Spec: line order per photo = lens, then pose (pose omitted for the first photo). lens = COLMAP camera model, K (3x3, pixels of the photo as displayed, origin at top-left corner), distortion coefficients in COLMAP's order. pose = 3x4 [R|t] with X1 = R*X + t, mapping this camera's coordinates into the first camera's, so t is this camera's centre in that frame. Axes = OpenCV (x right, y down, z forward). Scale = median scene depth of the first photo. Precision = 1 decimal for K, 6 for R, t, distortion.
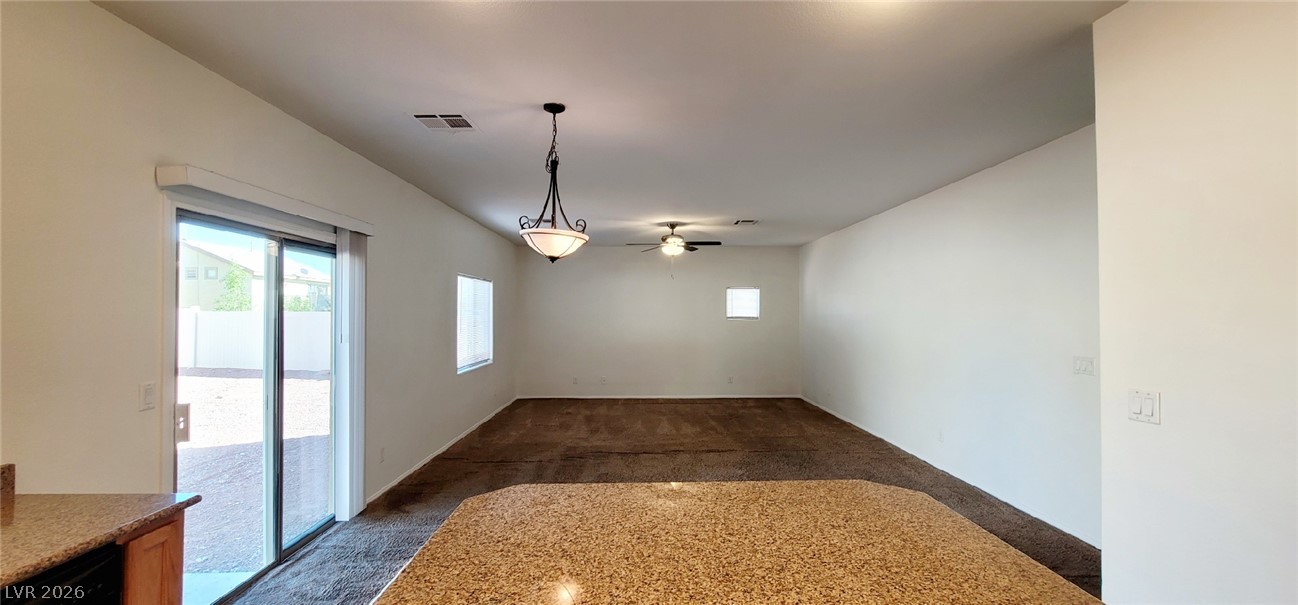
lens RADIAL K [[529.4, 0, 649.9], [0, 529.4, 305.8], [0, 0, 1]] dist [-0.000927, 0.000031]
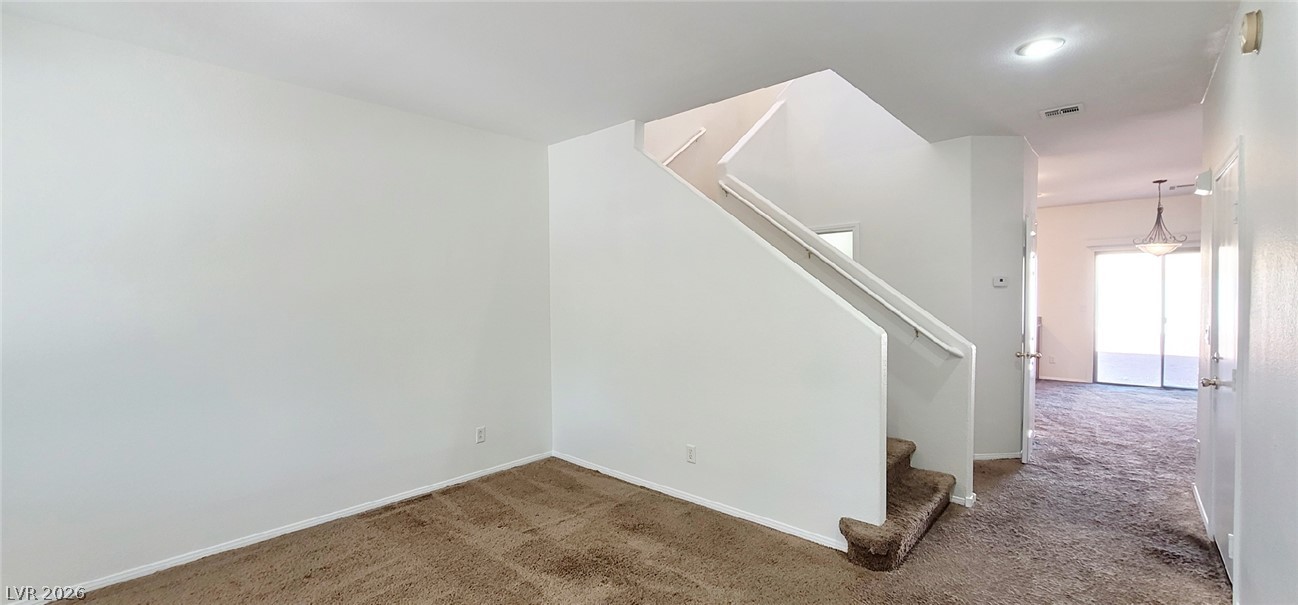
lens RADIAL K [[529.4, 0, 649.9], [0, 529.4, 305.8], [0, 0, 1]] dist [-0.000927, 0.000031]
pose [[-0.683316, 0.027338, -0.729611, 2.341983], [0.021203, 0.999620, 0.017597, 0.024665], [0.729815, -0.003445, -0.683636, 0.847153]]
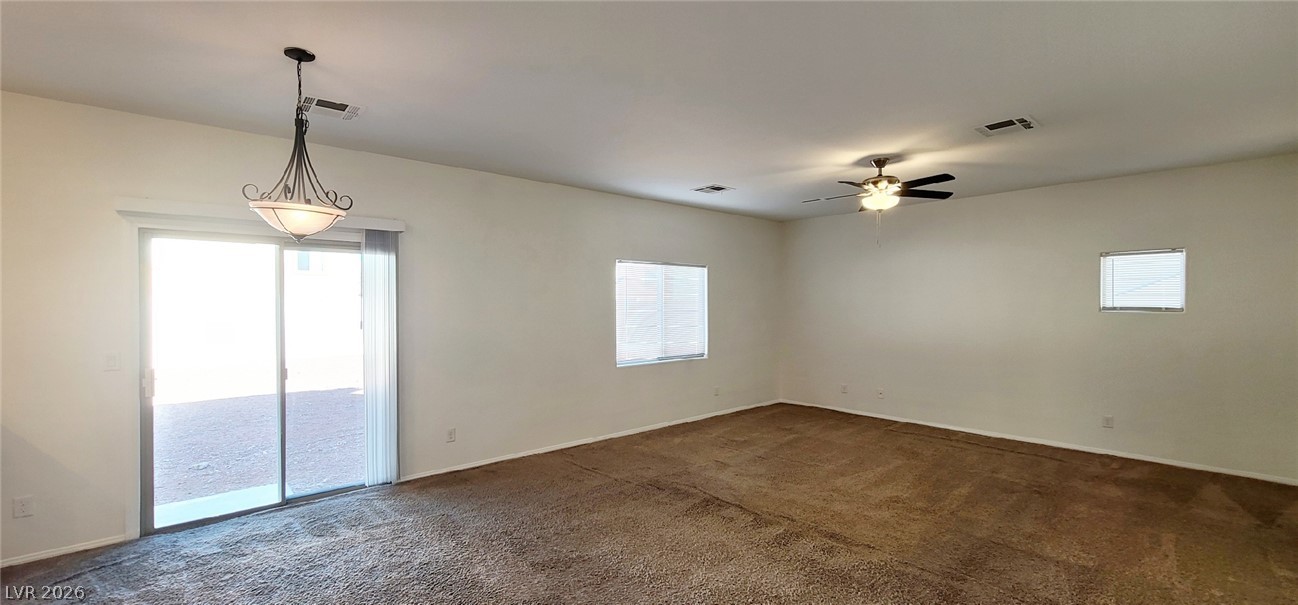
lens RADIAL K [[529.4, 0, 649.9], [0, 529.4, 305.8], [0, 0, 1]] dist [-0.000927, 0.000031]
pose [[0.642990, 0.002442, -0.765871, 0.715079], [0.013526, 0.999803, 0.014544, 0.012299], [0.765755, -0.019711, 0.642830, 0.778139]]
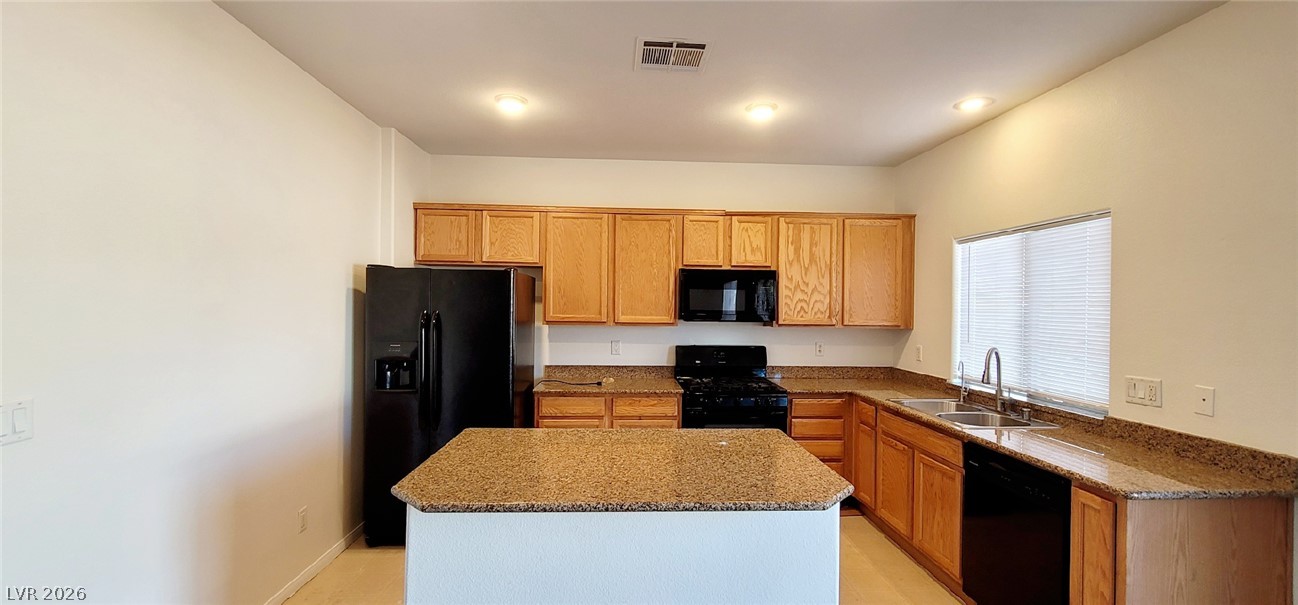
lens RADIAL K [[529.4, 0, 649.9], [0, 529.4, 305.8], [0, 0, 1]] dist [-0.000927, 0.000031]
pose [[-0.999568, -0.012509, -0.026589, 0.040500], [-0.012103, 0.999808, -0.015379, 0.016250], [0.026776, -0.015051, -0.999528, 1.007434]]
